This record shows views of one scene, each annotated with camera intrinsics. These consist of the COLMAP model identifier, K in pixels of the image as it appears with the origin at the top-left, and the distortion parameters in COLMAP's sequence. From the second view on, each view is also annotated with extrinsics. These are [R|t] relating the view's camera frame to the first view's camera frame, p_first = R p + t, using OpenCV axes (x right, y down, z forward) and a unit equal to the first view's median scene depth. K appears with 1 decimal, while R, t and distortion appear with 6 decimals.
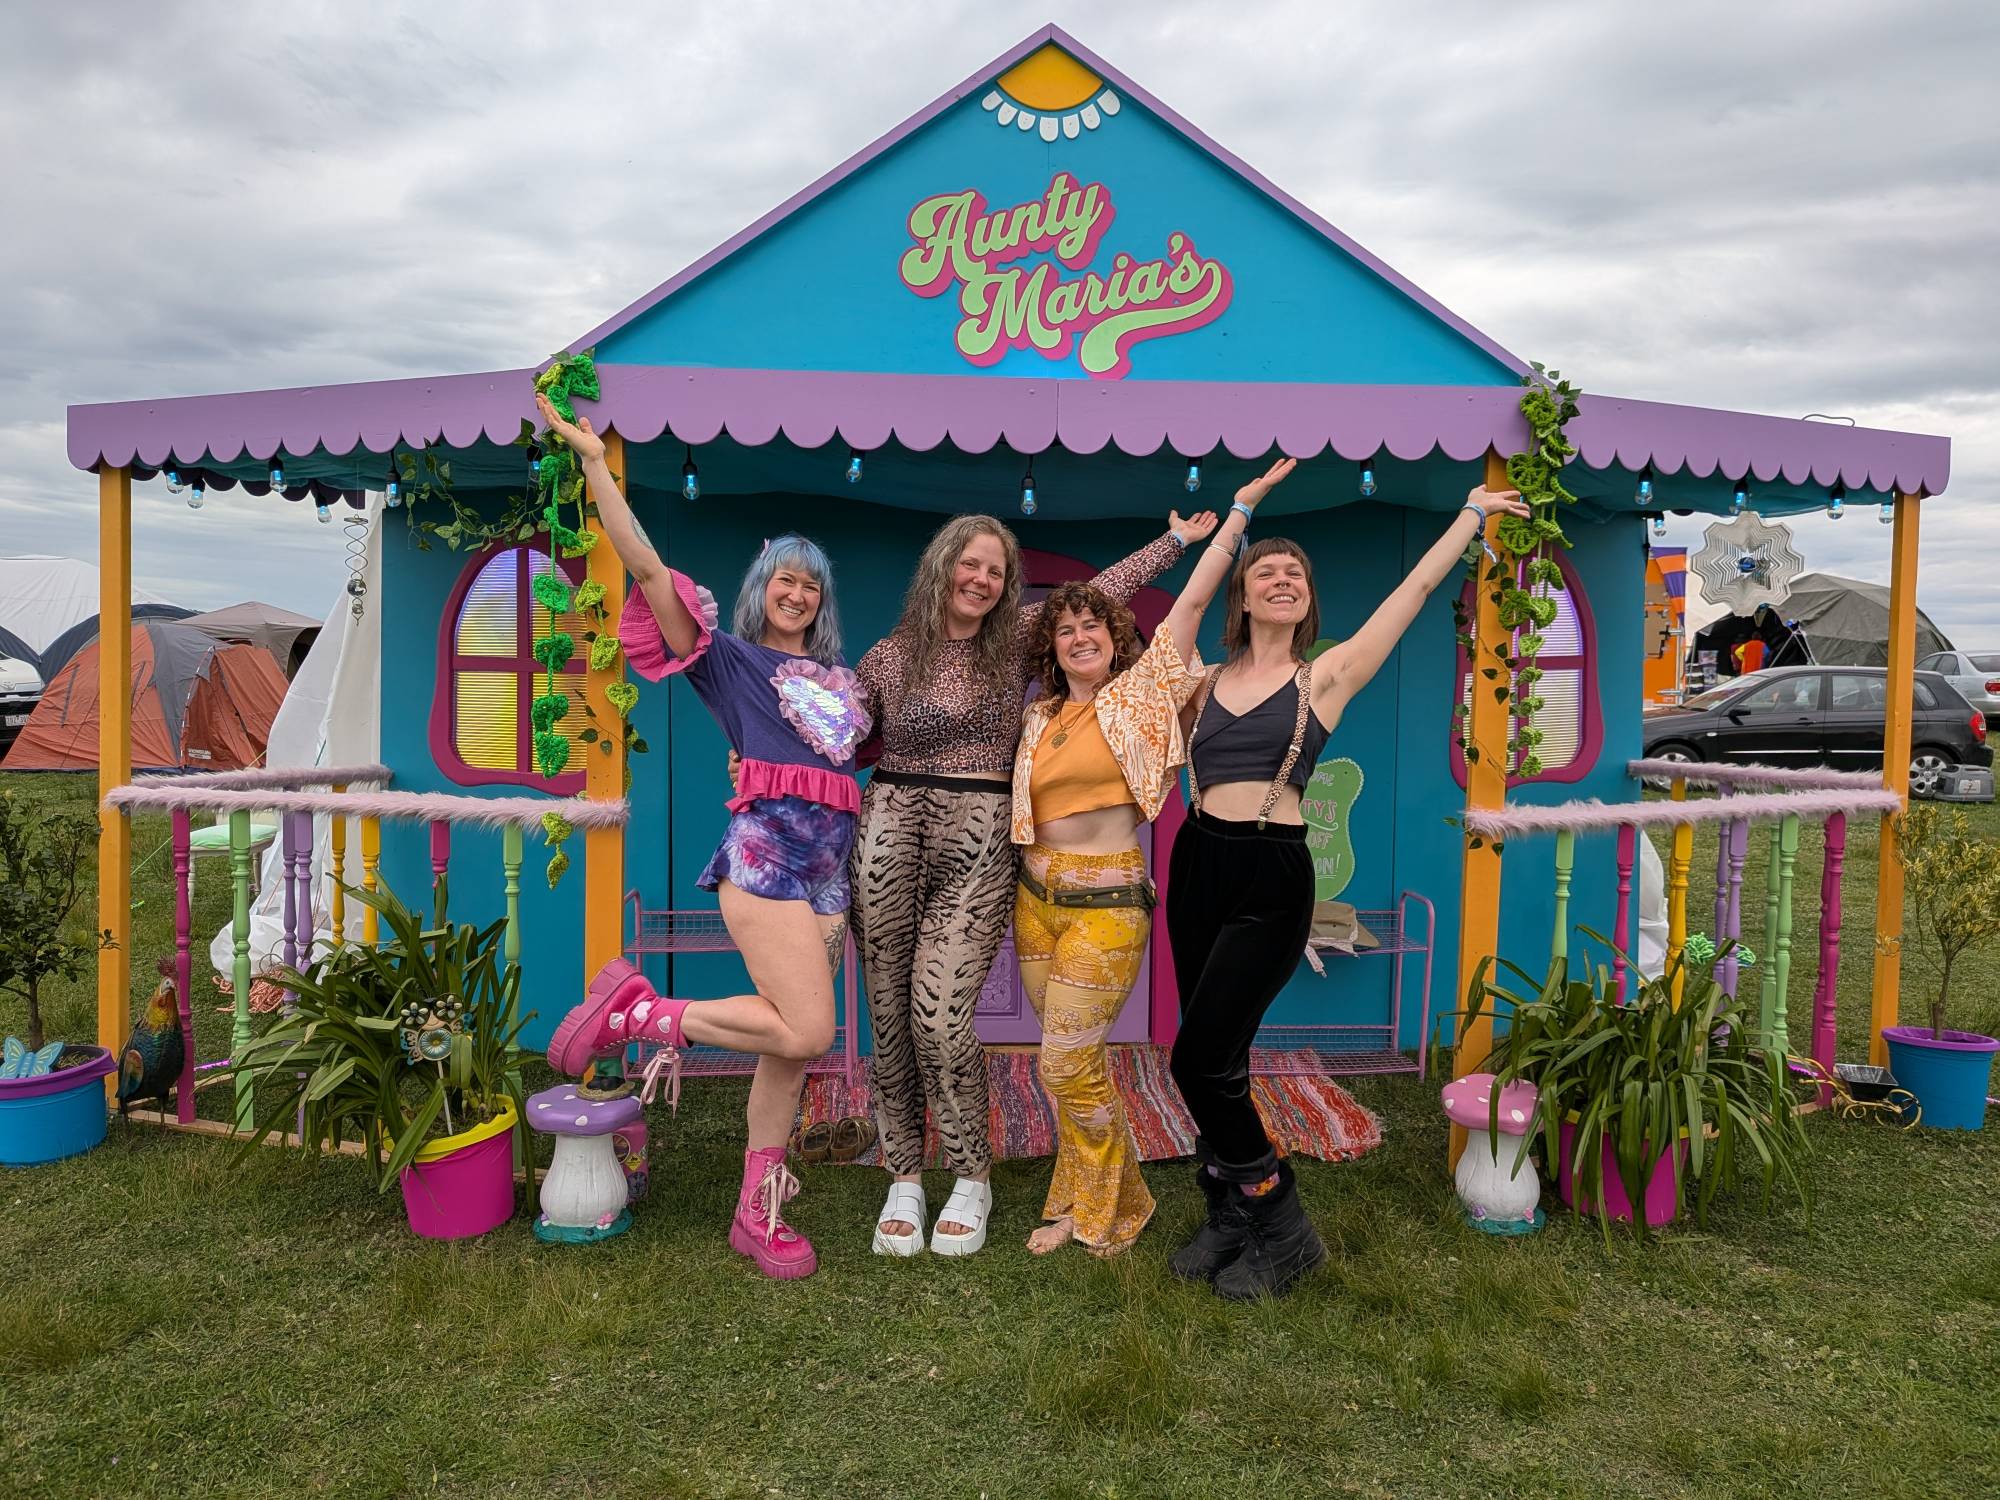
lens RADIAL K [[1375.8, 0, 1010.7], [0, 1375.8, 757.6], [0, 0, 1]] dist [0.025057, -0.001602]
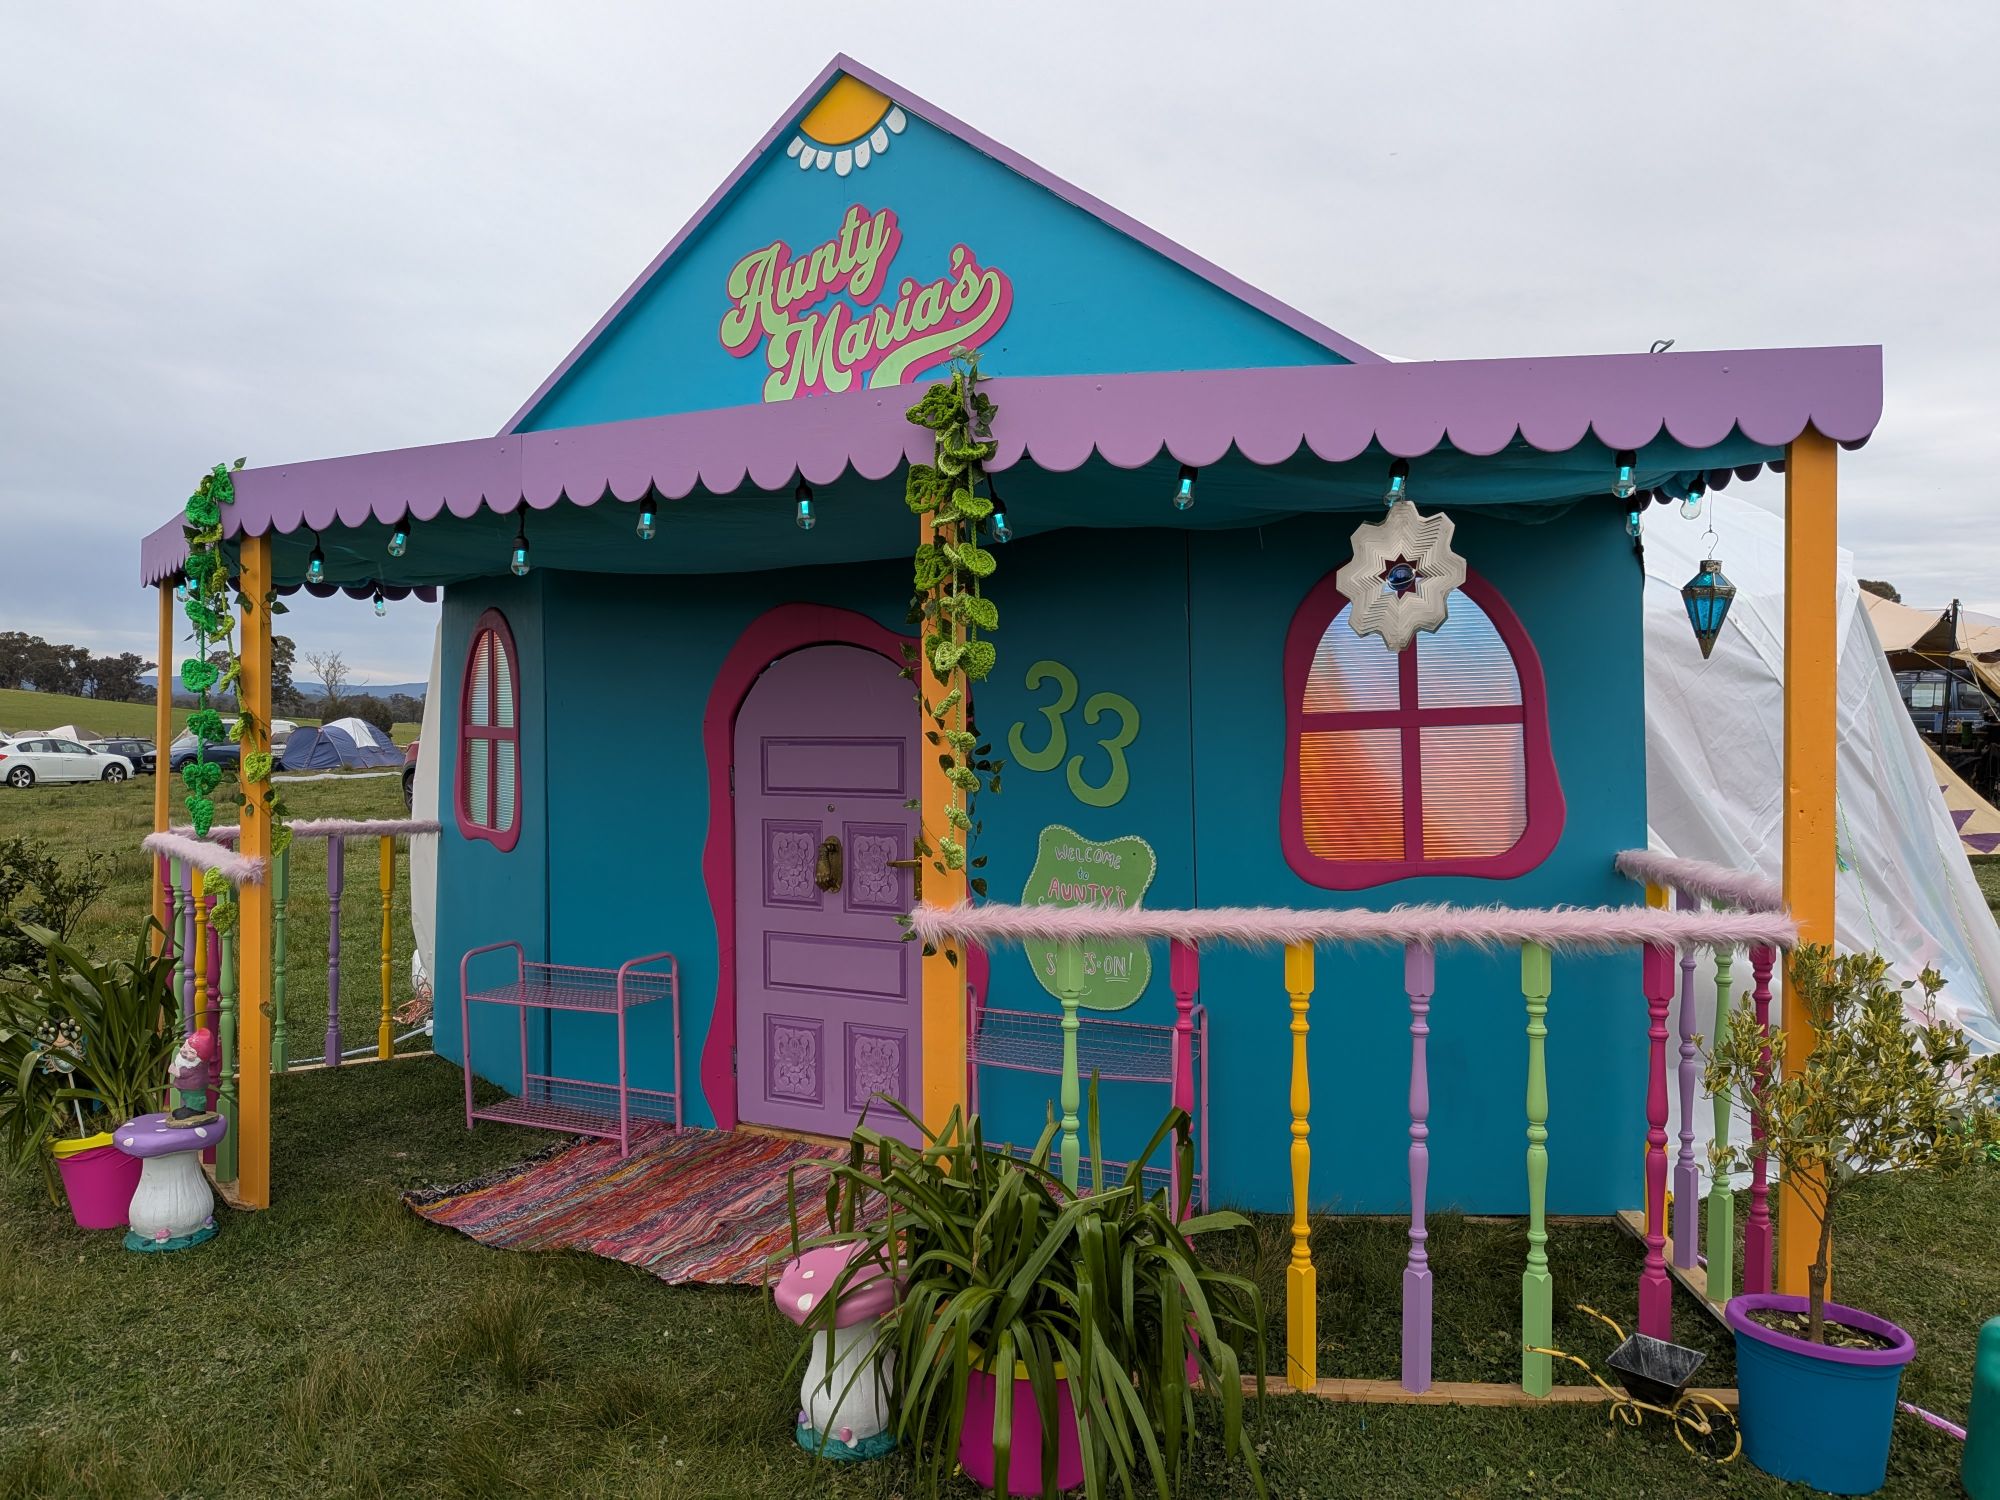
lens RADIAL K [[1375.8, 0, 1001.3], [0, 1375.8, 757.6], [0, 0, 1]] dist [0.025057, -0.001602]
pose [[0.863116, -0.000113, -0.505005, 0.599481], [-0.018887, 0.999293, -0.032504, -0.018198], [0.504652, 0.037592, 0.862504, 0.251920]]
